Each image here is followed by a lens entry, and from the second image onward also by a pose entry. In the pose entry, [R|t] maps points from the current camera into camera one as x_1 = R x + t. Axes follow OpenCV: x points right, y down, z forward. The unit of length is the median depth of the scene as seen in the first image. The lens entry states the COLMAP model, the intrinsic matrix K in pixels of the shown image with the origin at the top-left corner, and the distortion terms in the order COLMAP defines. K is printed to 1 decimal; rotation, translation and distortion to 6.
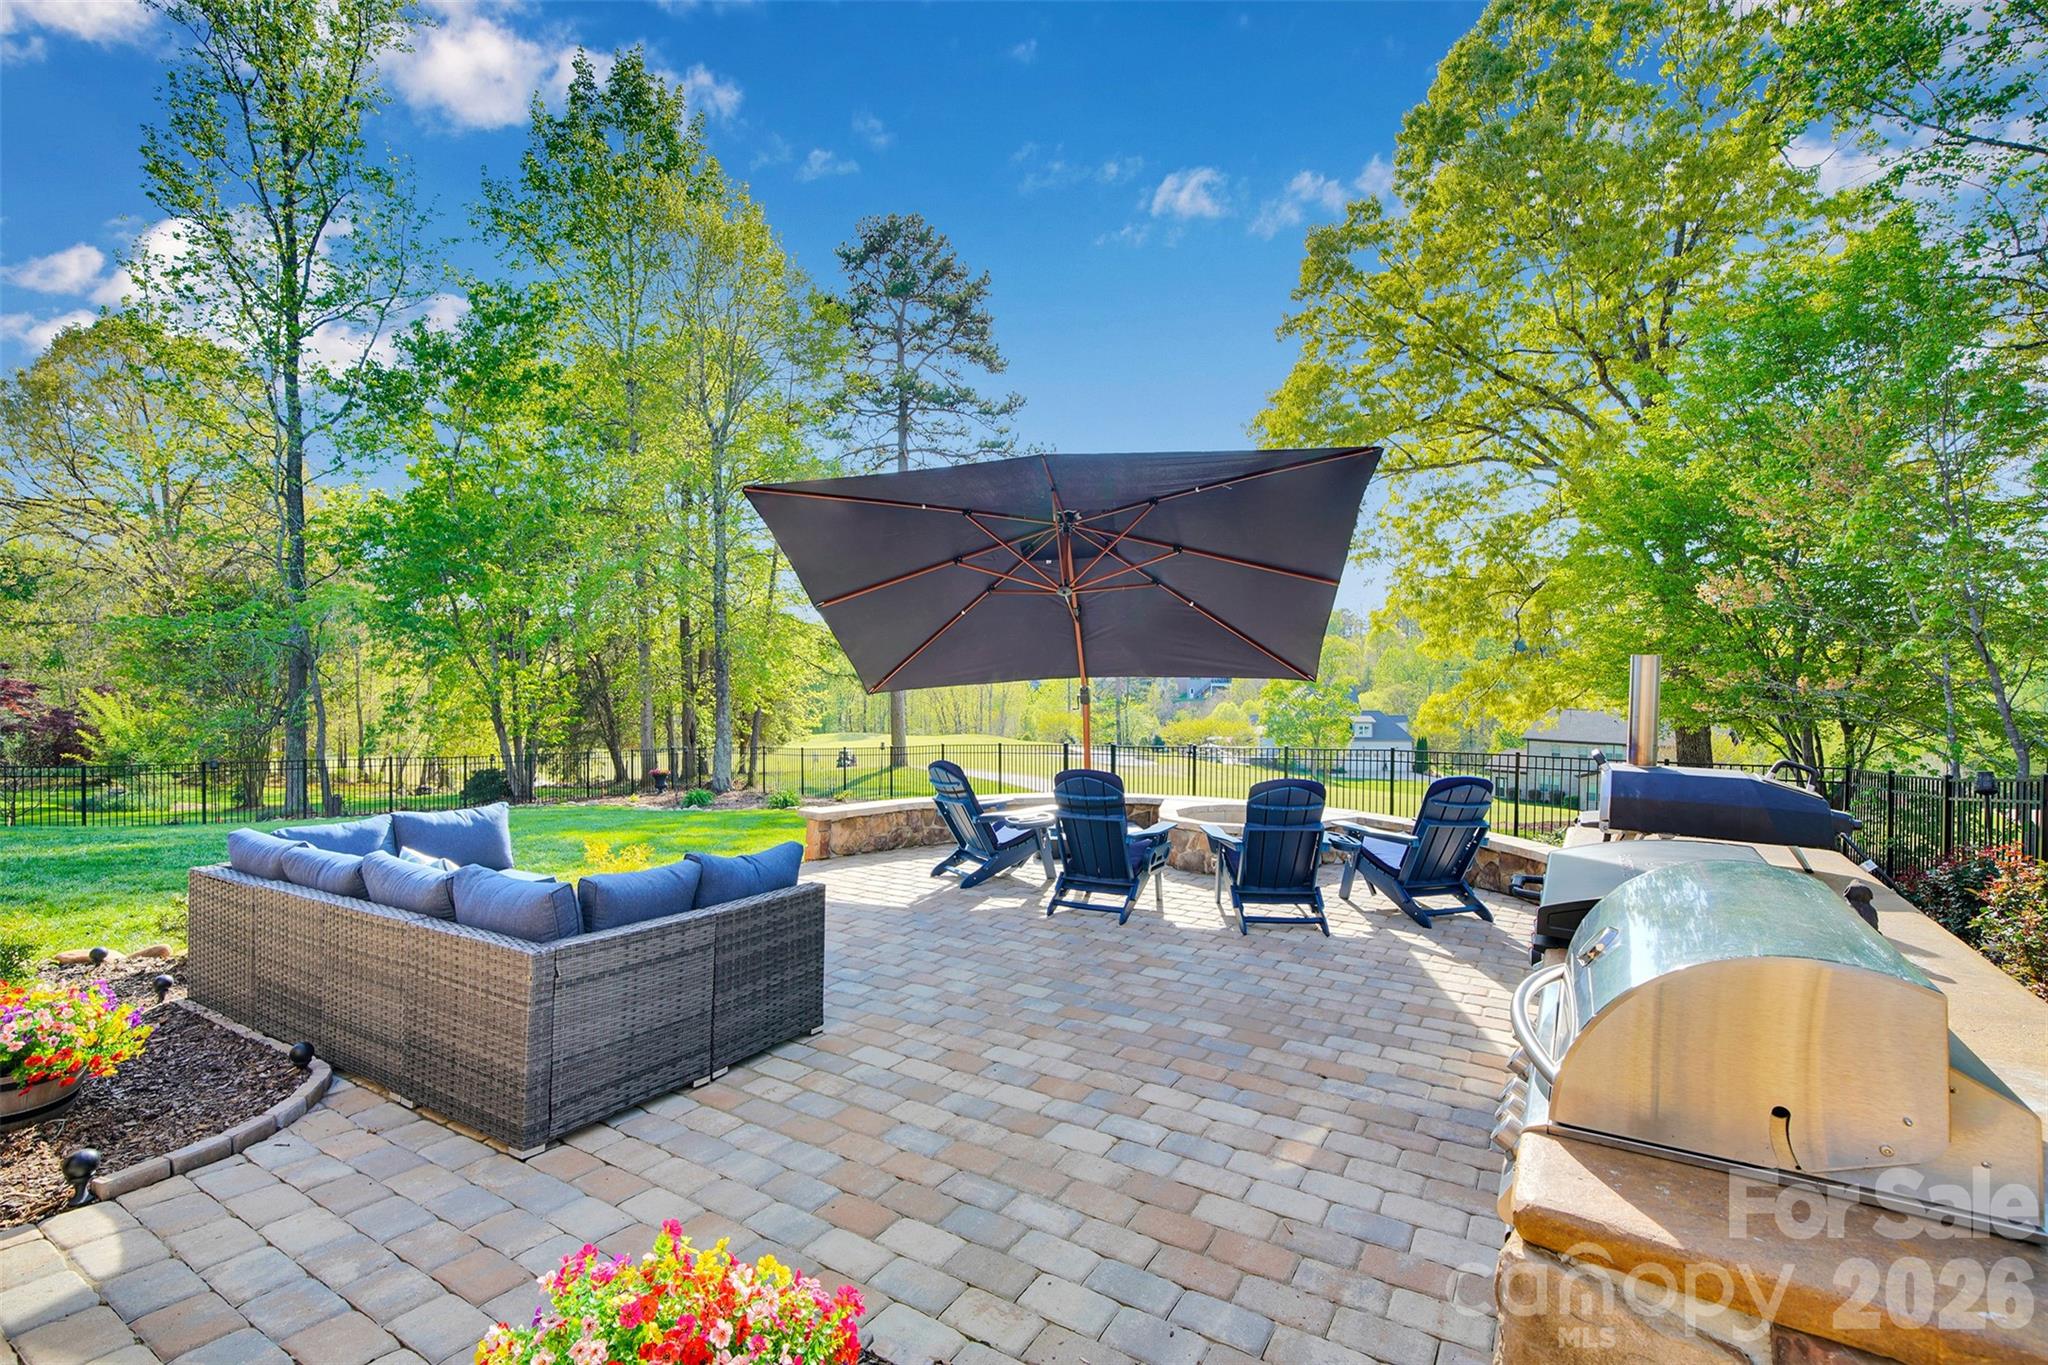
lens RADIAL K [[908.7, 0, 1061.8], [0, 908.7, 677.4], [0, 0, 1]] dist [0.003633, 0.000274]
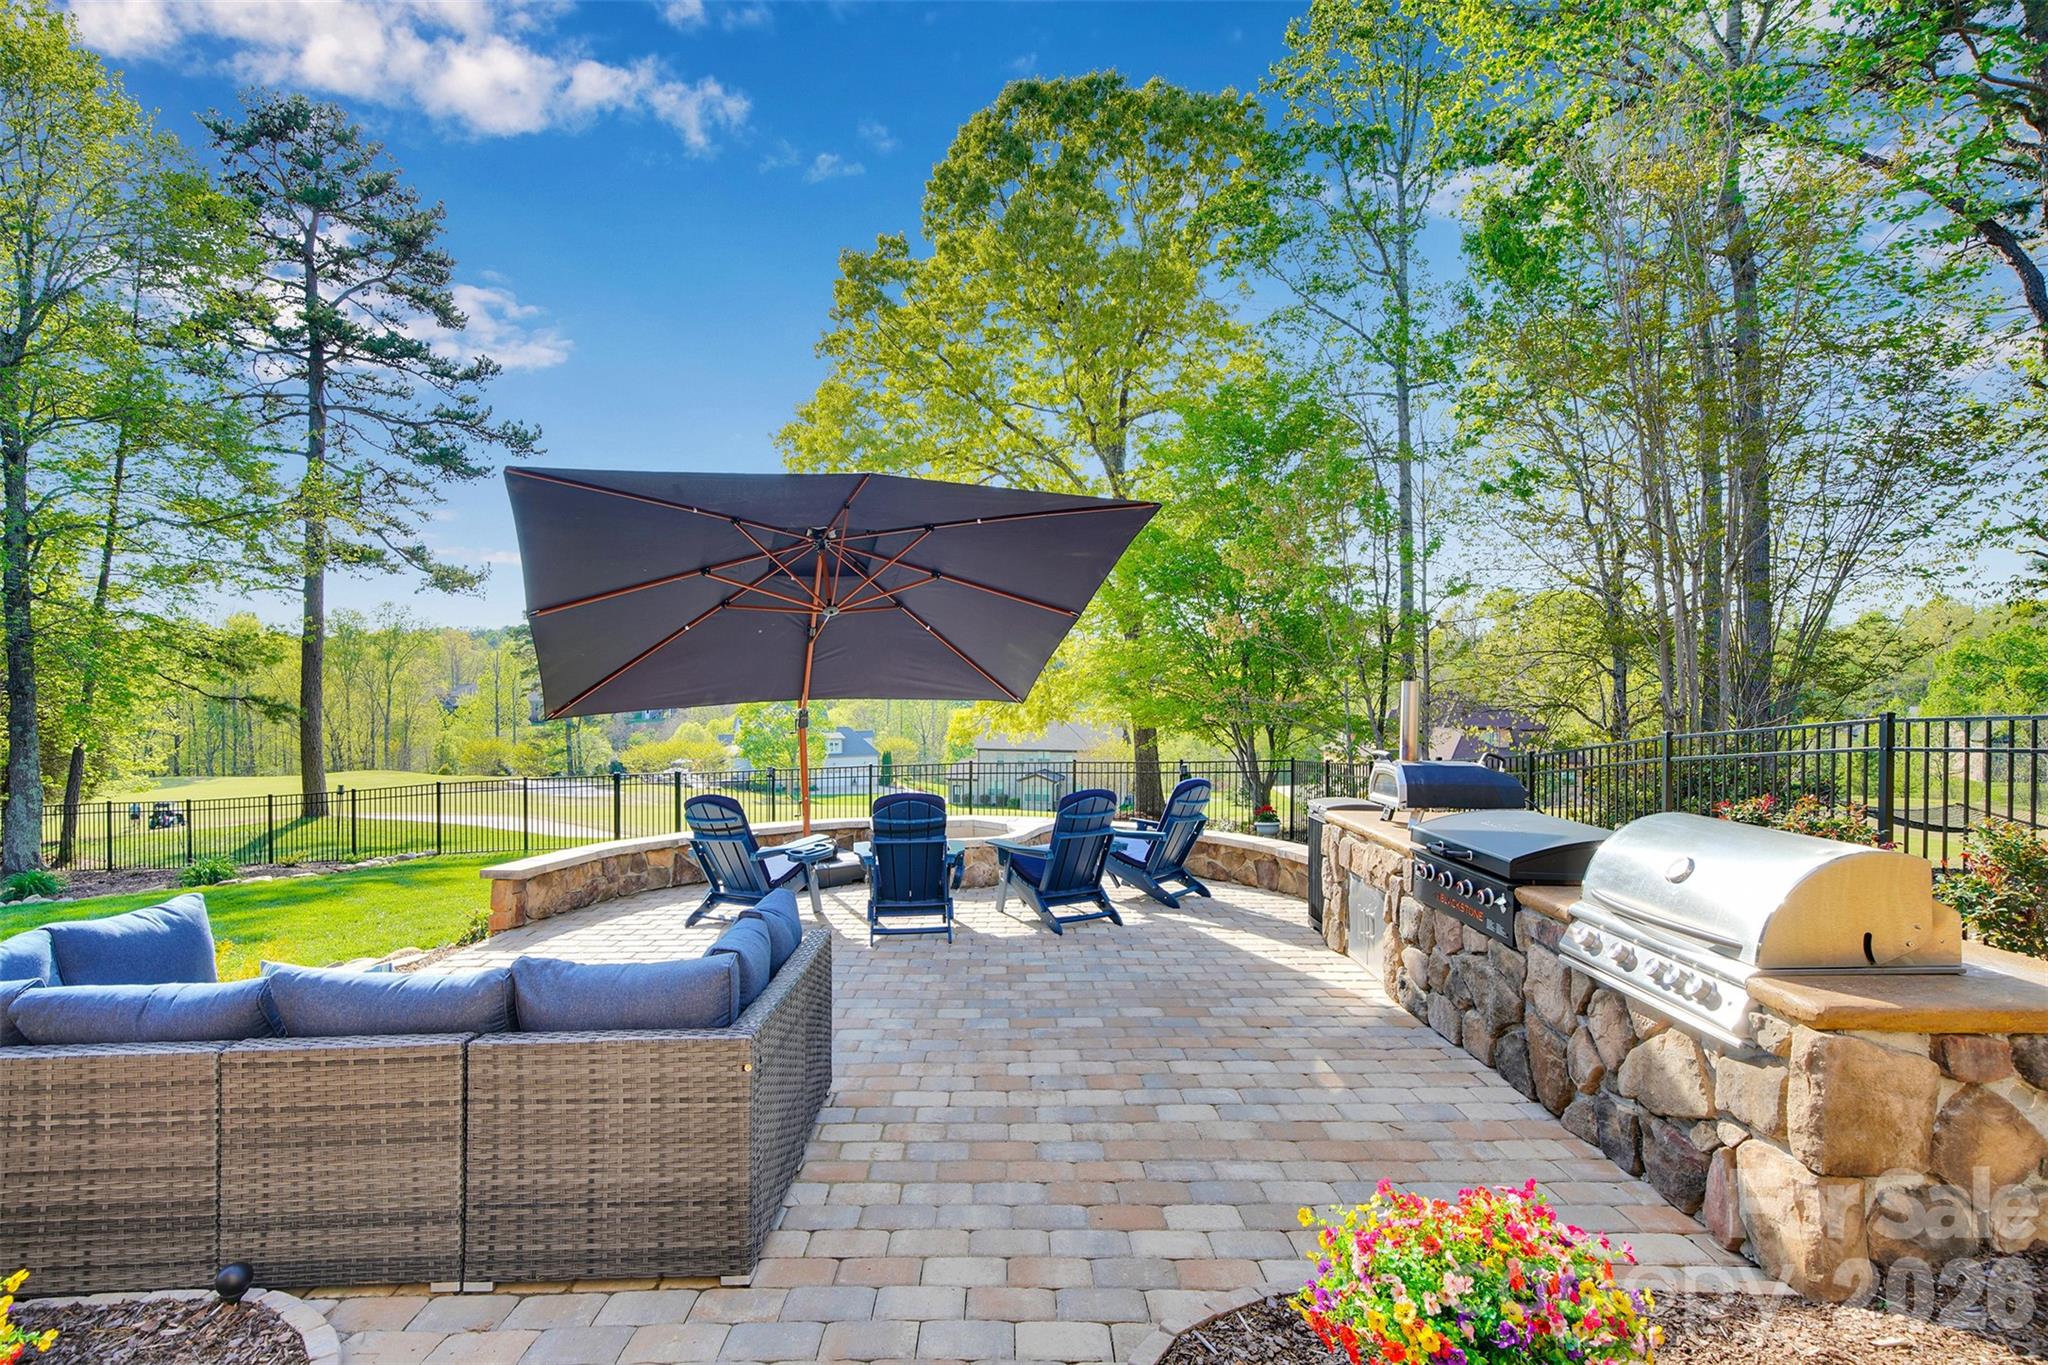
lens RADIAL K [[933.5, 0, 1024.0], [0, 933.5, 682.5], [0, 0, 1]] dist [0.012695, -0.000373]
pose [[0.854414, -0.001639, 0.519590, -0.119203], [0.008201, 0.999913, -0.010332, -0.002574], [-0.519528, 0.013089, 0.854353, 0.016731]]
